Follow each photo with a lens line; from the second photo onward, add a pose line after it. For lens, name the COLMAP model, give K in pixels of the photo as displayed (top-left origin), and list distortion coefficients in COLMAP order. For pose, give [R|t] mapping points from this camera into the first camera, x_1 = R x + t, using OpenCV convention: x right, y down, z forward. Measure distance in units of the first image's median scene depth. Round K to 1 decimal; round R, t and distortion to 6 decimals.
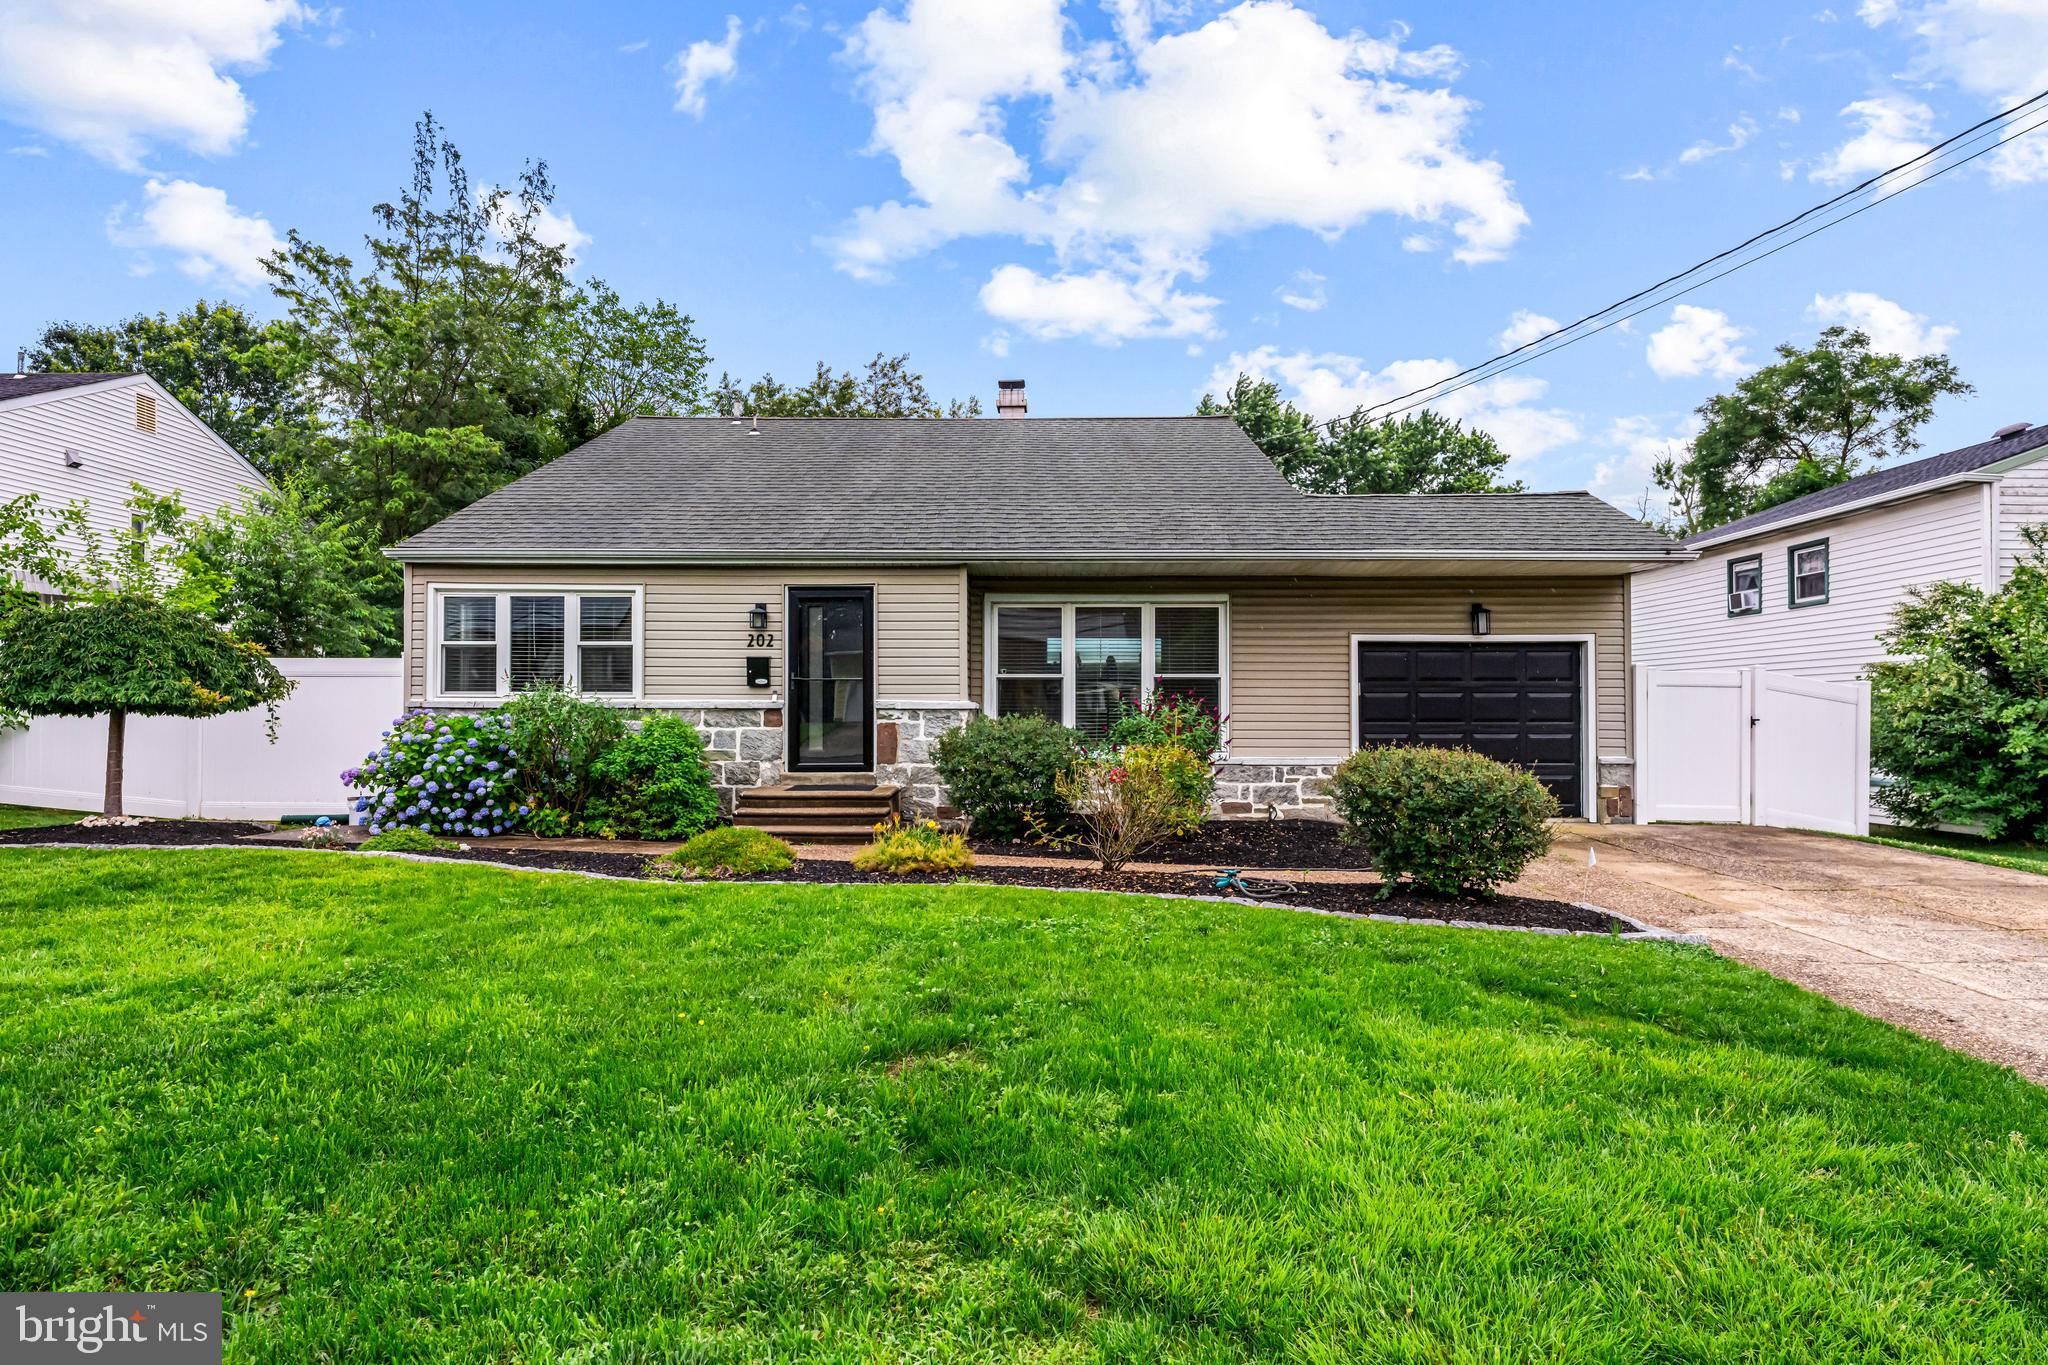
lens RADIAL K [[1213.0, 0, 1023.9], [0, 1213.0, 698.9], [0, 0, 1]] dist [-0.020032, -0.002288]
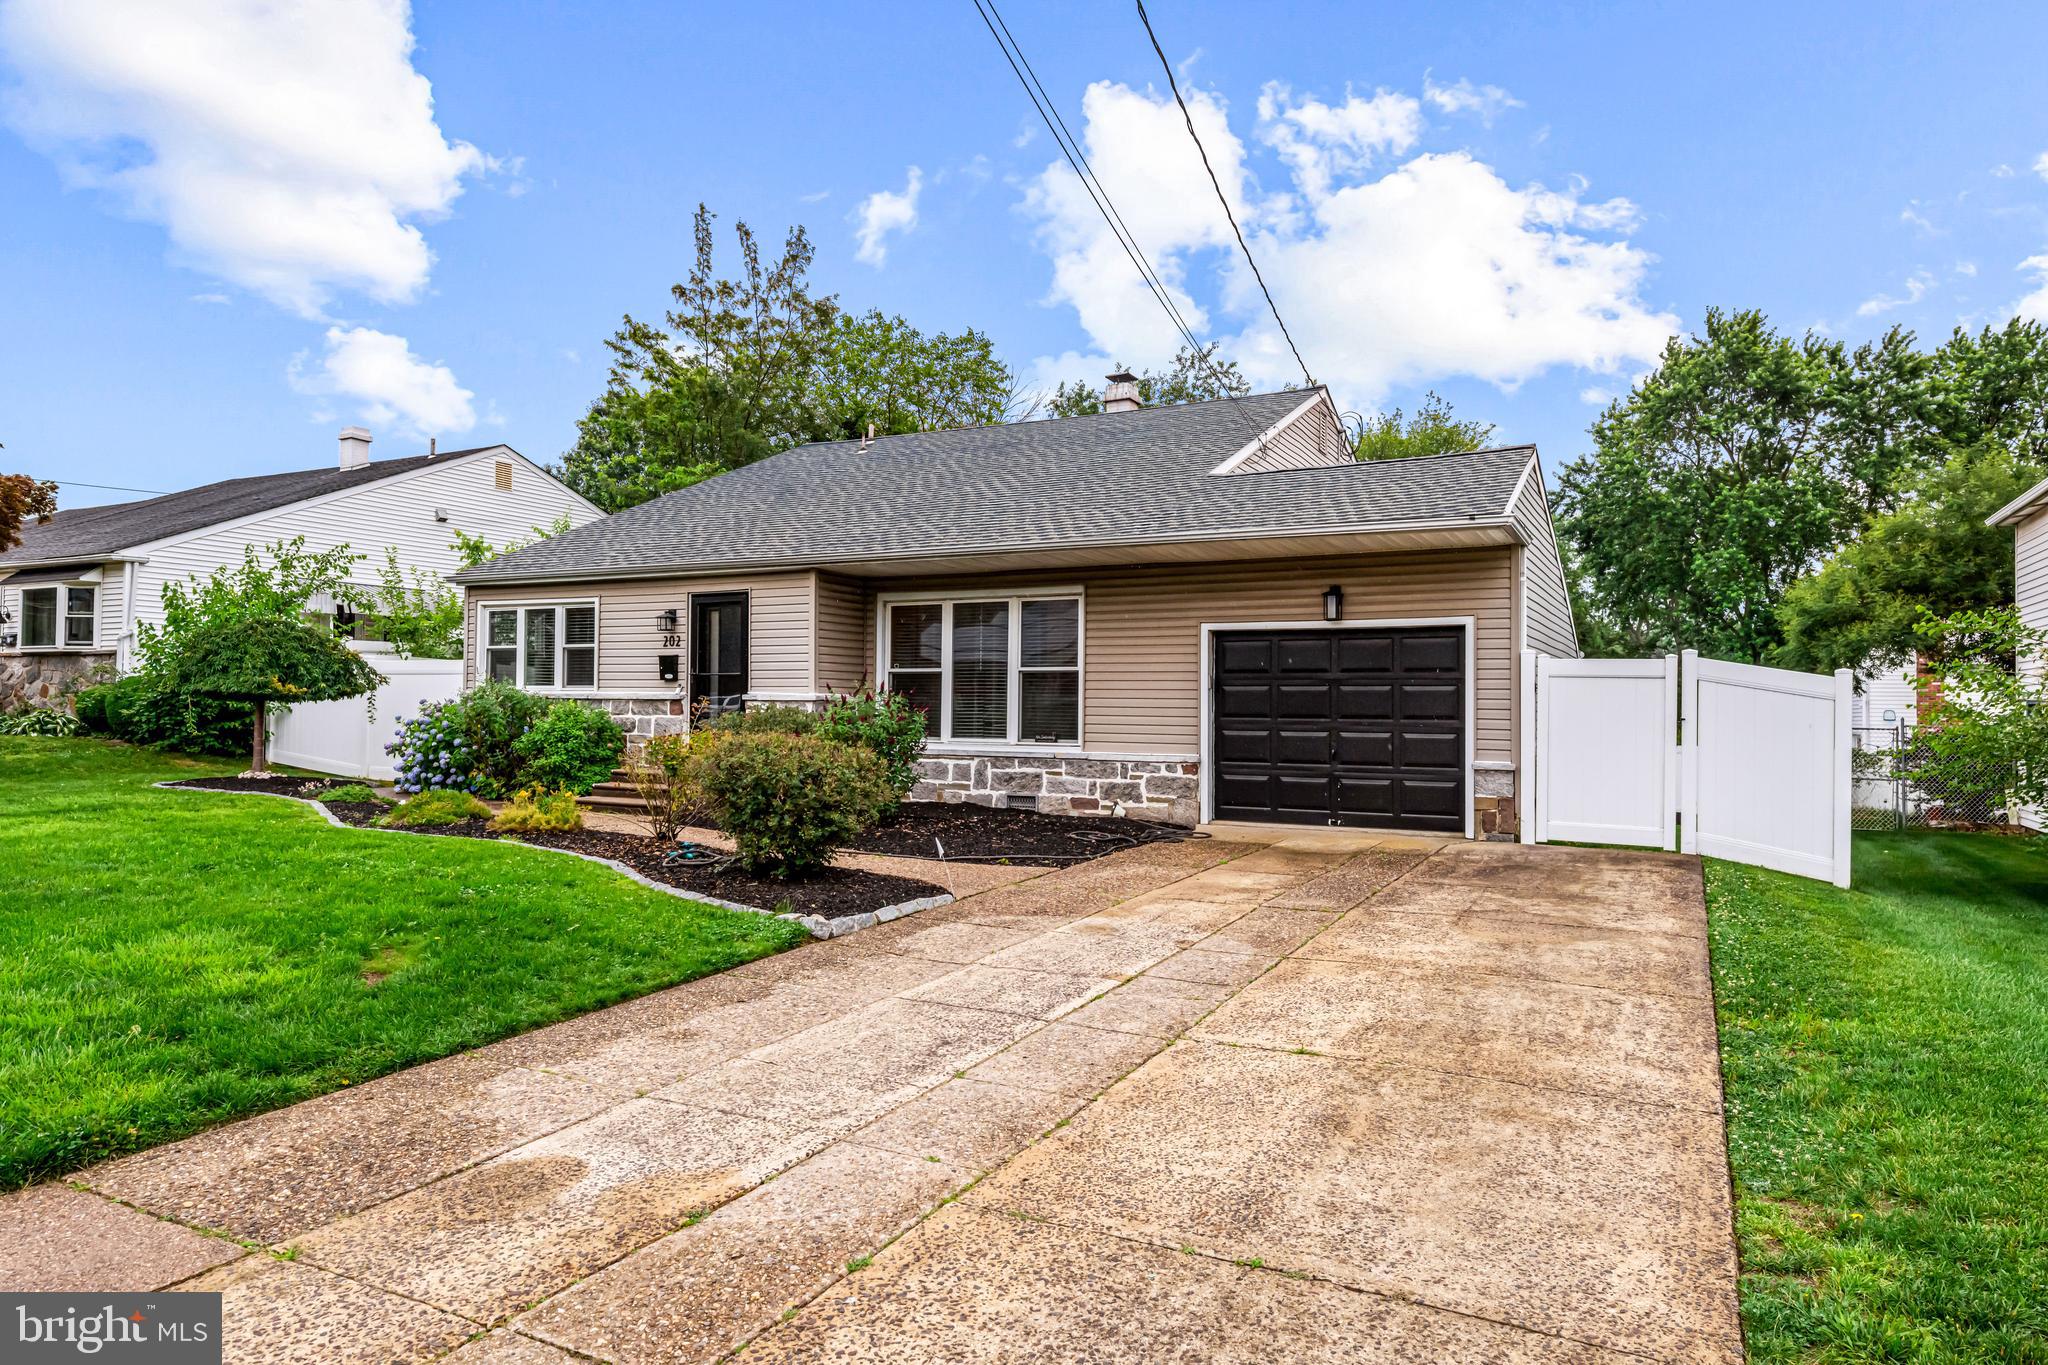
lens RADIAL K [[1253.8, 0, 1022.6], [0, 1253.8, 667.2], [0, 0, 1]] dist [0.004101, 0.000312]
pose [[0.891086, -0.007905, -0.453766, 0.590938], [-0.004496, 0.999645, -0.026244, 0.006764], [0.453812, 0.025426, 0.890735, 0.074948]]
